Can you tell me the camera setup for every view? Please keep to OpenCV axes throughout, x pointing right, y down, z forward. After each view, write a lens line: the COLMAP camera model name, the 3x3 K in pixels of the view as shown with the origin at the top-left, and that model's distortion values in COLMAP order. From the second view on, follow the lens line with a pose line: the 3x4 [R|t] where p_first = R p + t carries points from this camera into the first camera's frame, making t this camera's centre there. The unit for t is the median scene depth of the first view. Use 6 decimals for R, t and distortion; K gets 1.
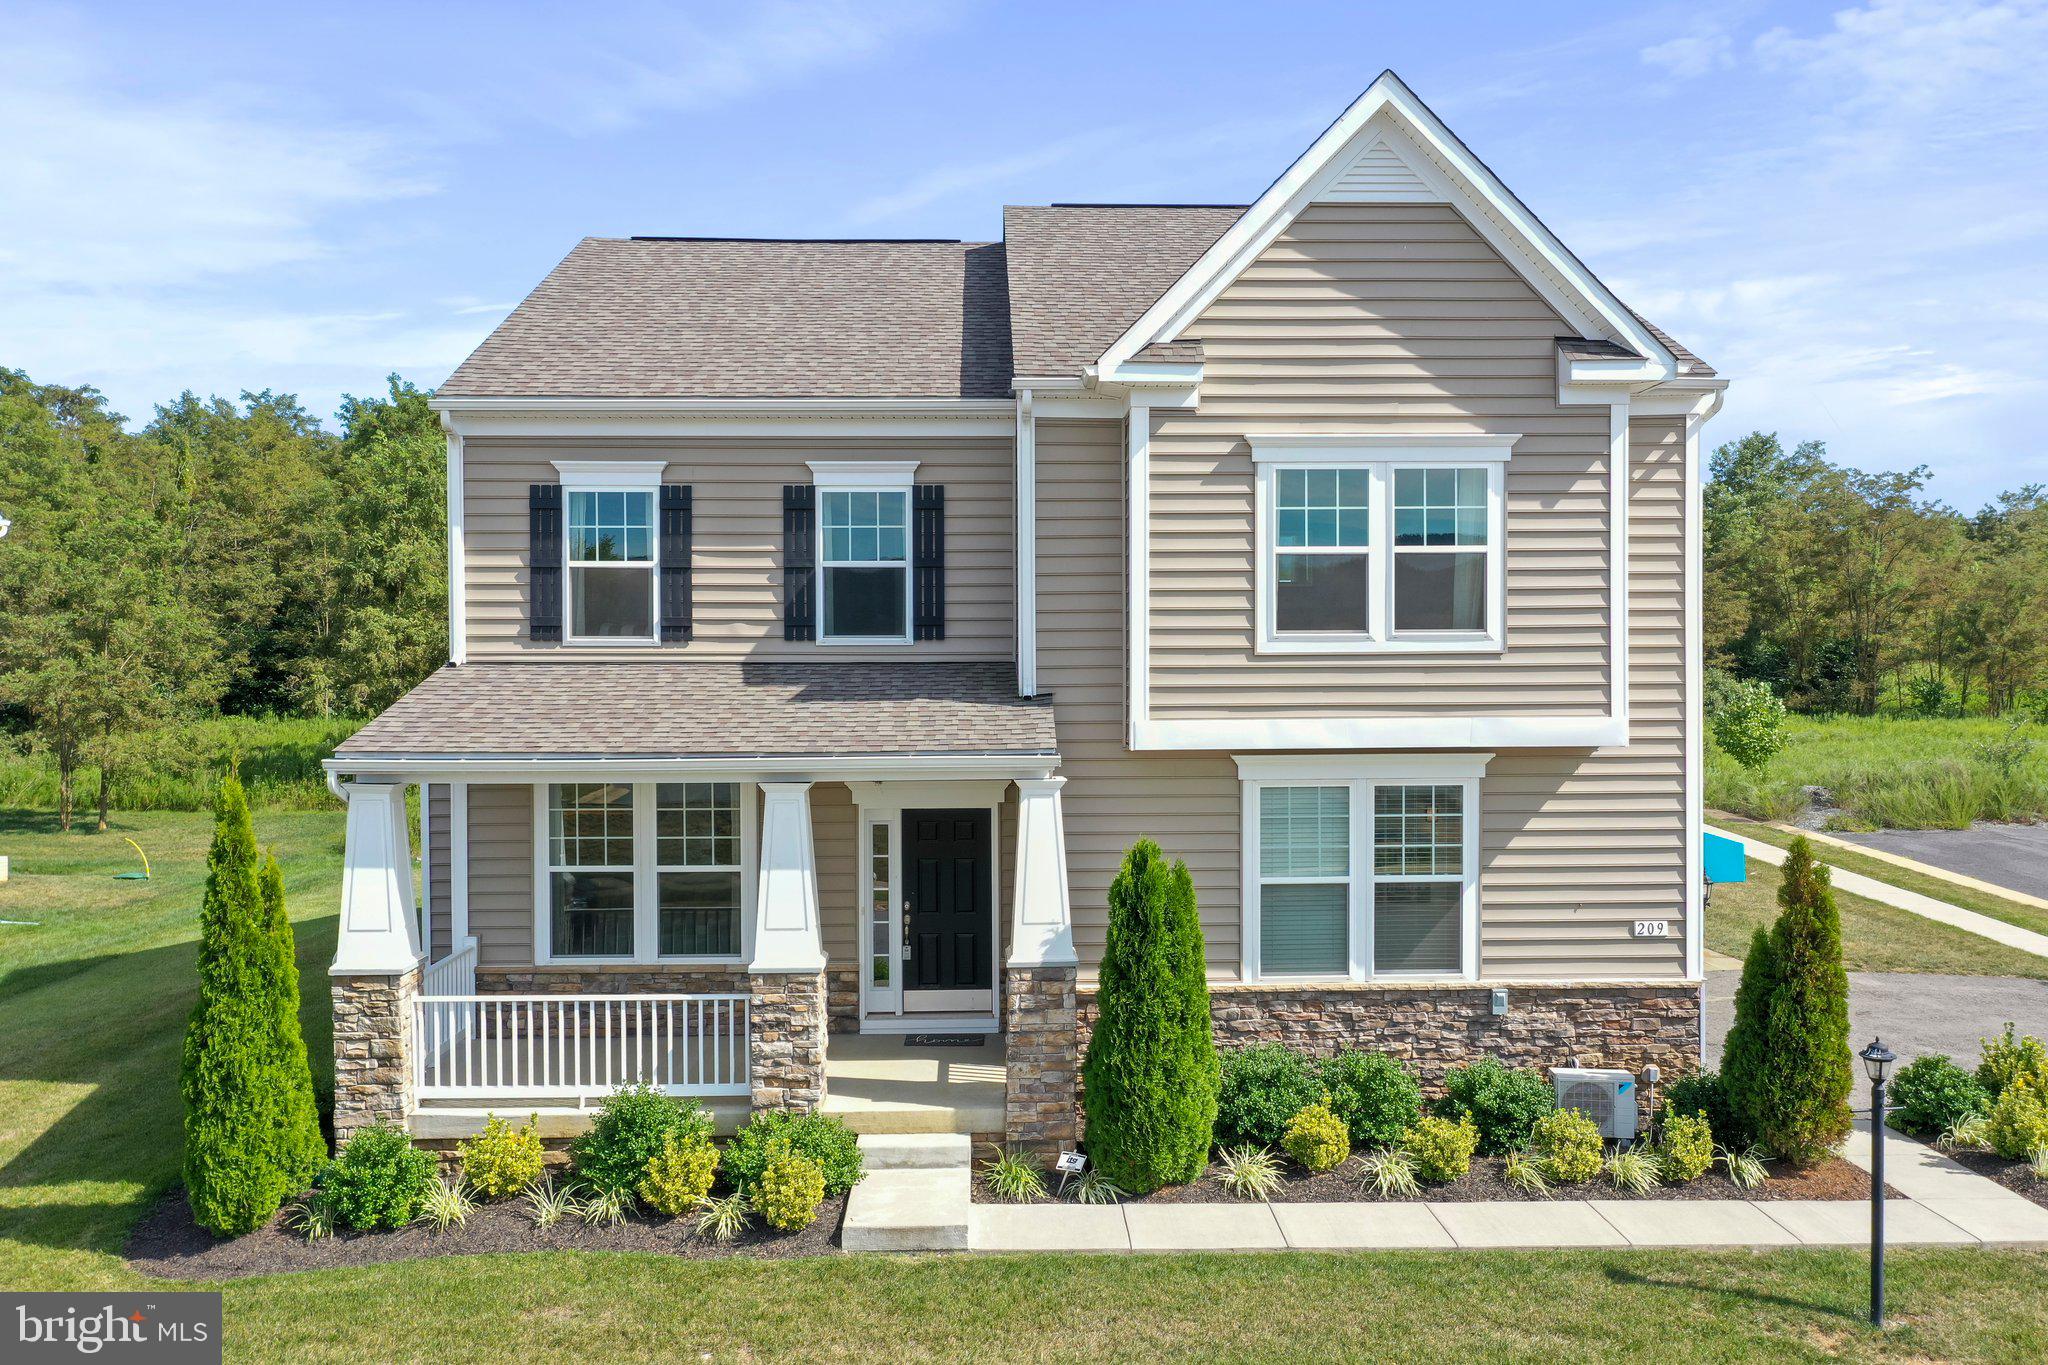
lens RADIAL K [[1646.9, 0, 1019.5], [0, 1646.9, 683.0], [0, 0, 1]] dist [-0.008728, 0.004331]
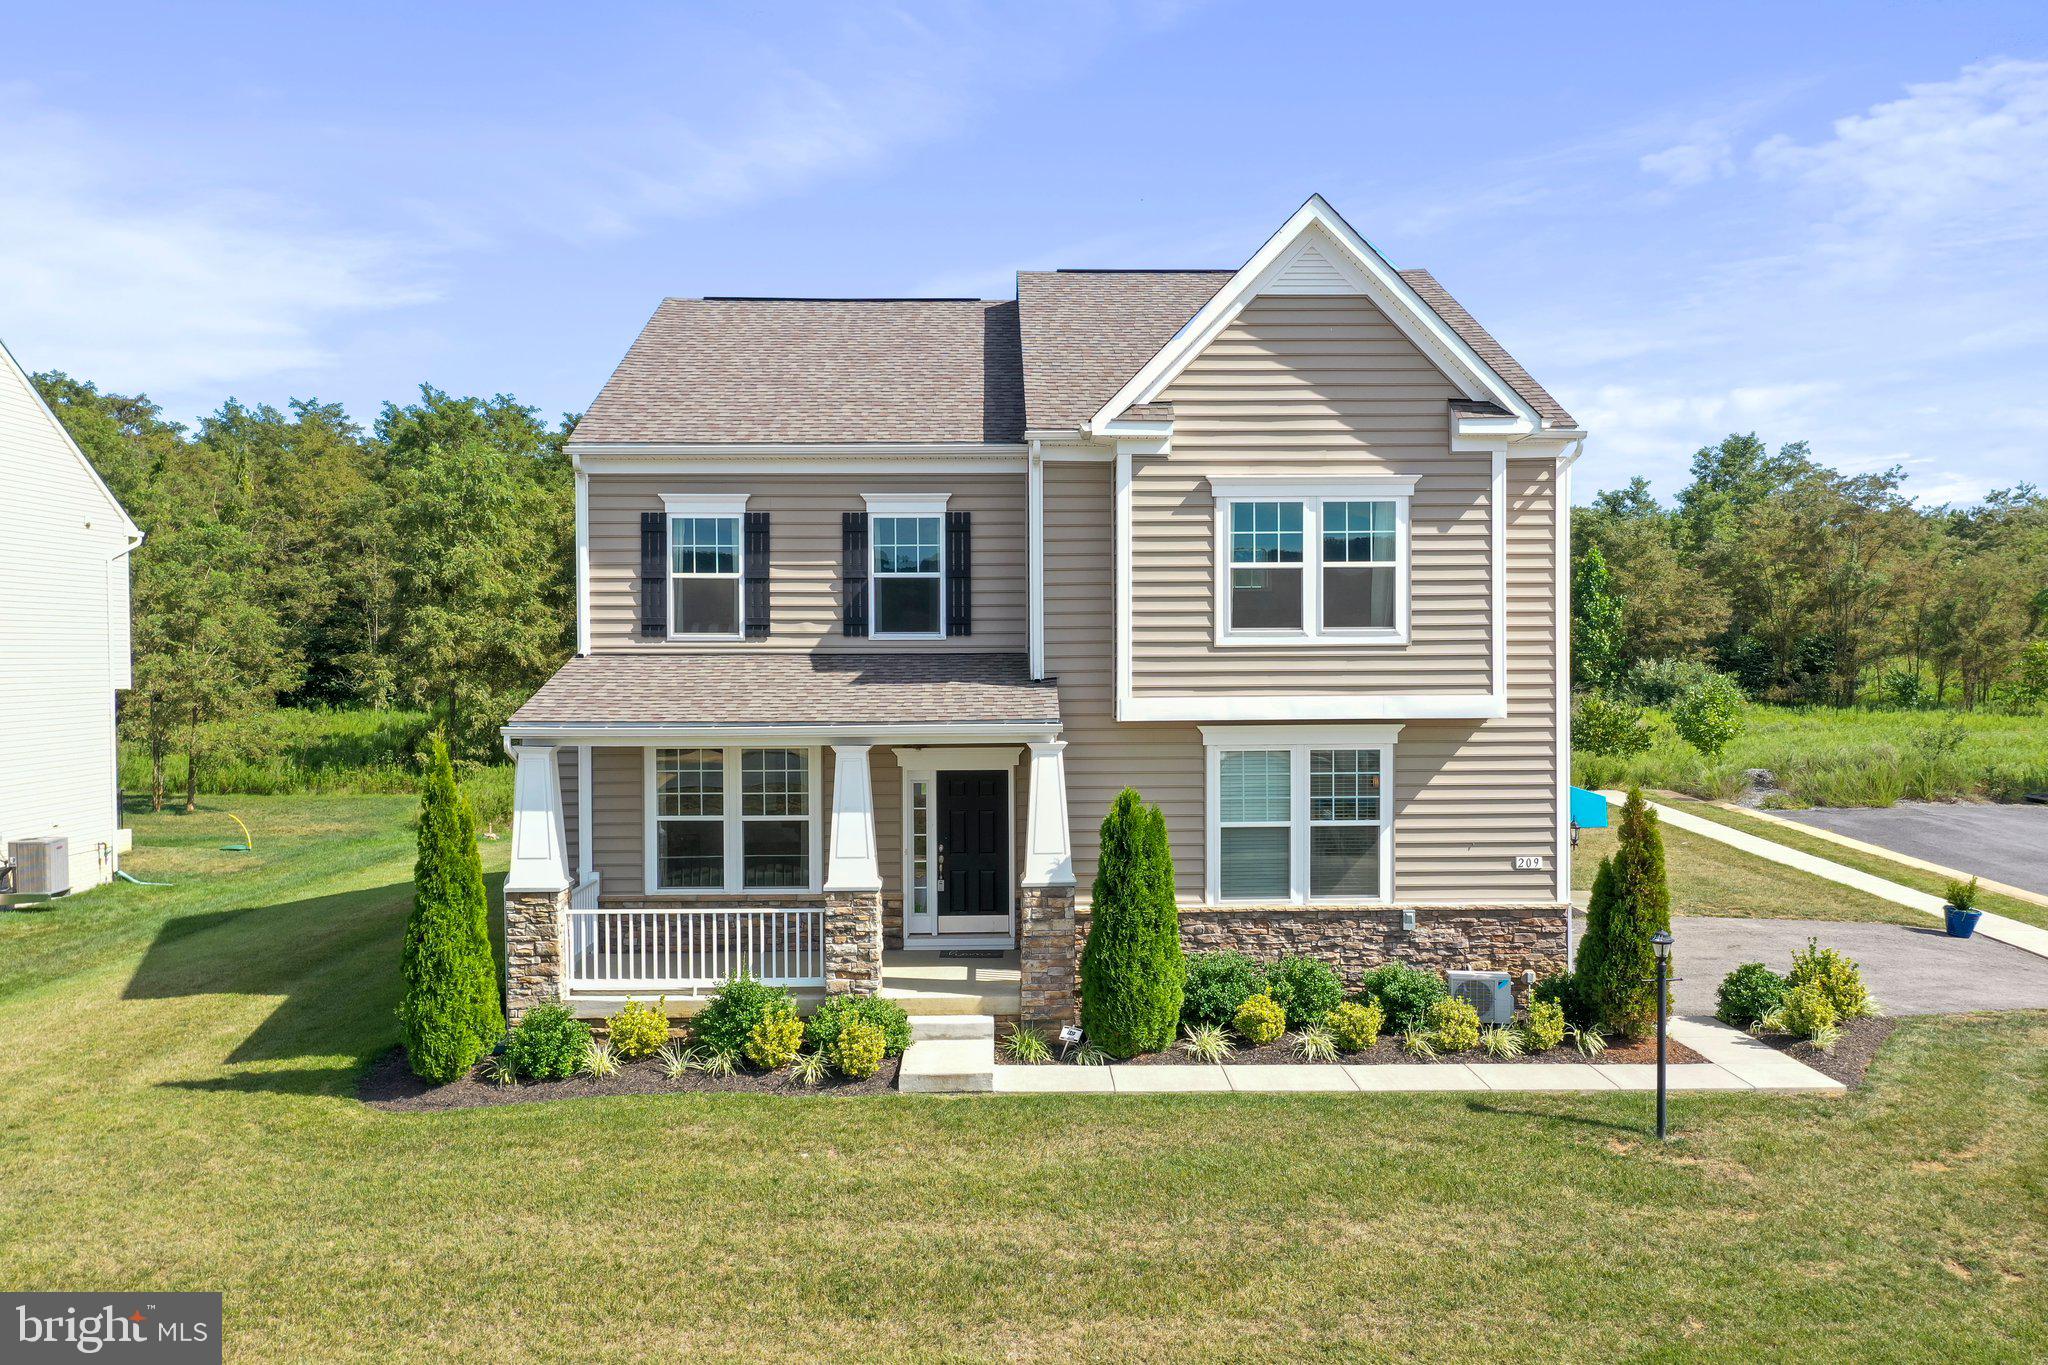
lens RADIAL K [[1646.9, 0, 1018.5], [0, 1646.9, 683.8], [0, 0, 1]] dist [-0.008728, 0.004331]
pose [[0.999977, -0.000951, -0.006644, -0.001069], [0.000972, 0.999995, 0.003108, 0.007100], [0.006641, -0.003114, 0.999973, -0.272289]]
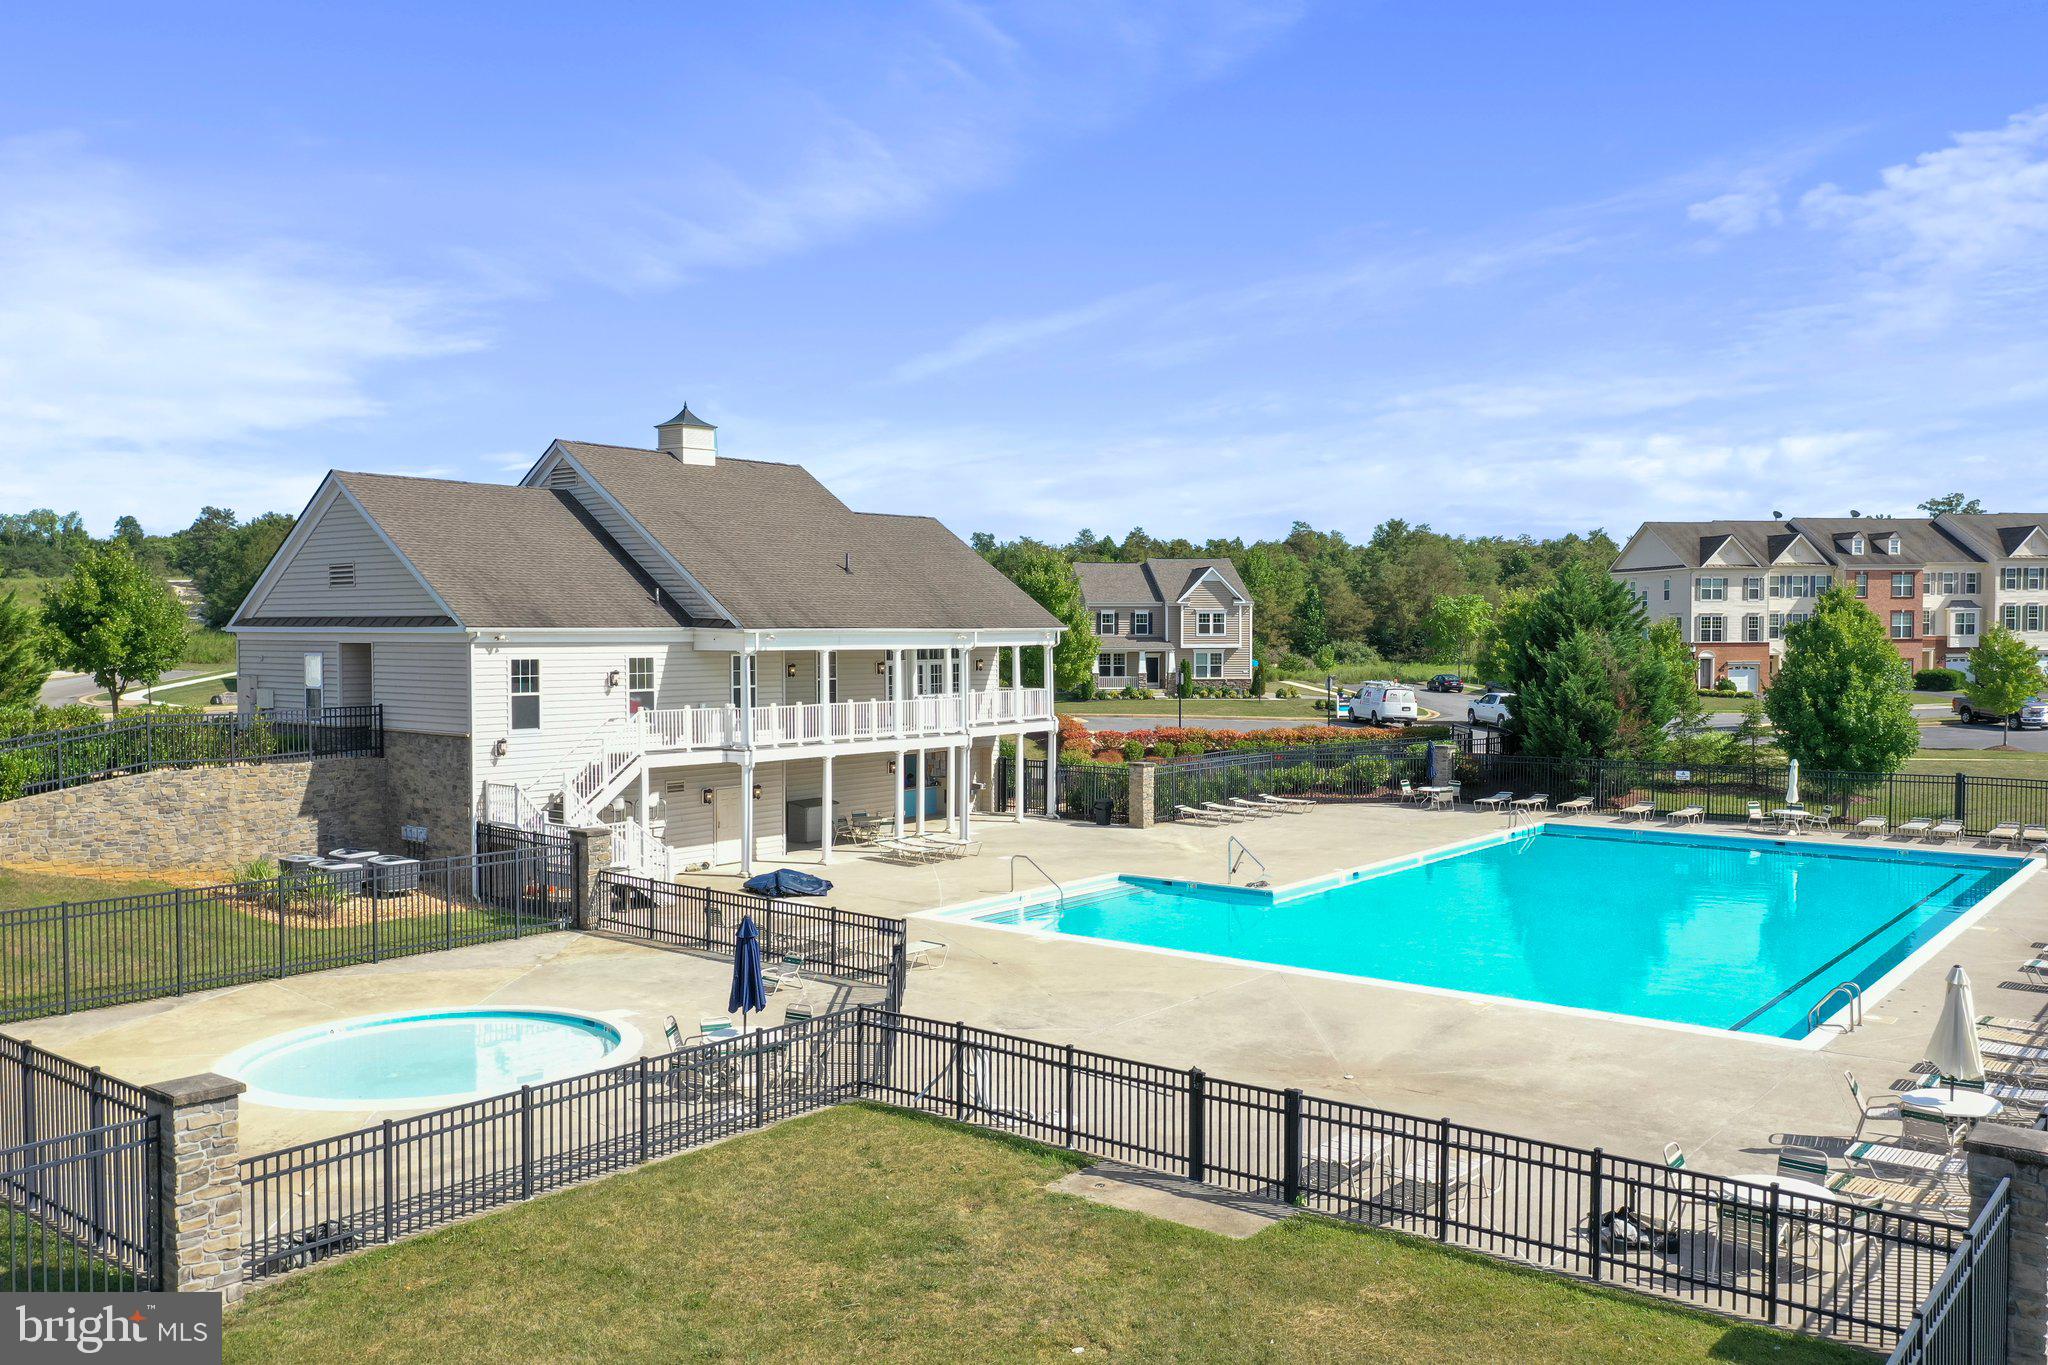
lens RADIAL K [[1646.9, 0, 1014.2], [0, 1646.9, 690.3], [0, 0, 1]] dist [-0.008728, 0.004331]
pose [[0.994363, -0.001901, 0.106008, -1.534184], [0.000015, 0.999842, 0.017794, 0.100180], [-0.106025, -0.017692, 0.994206, -6.651030]]
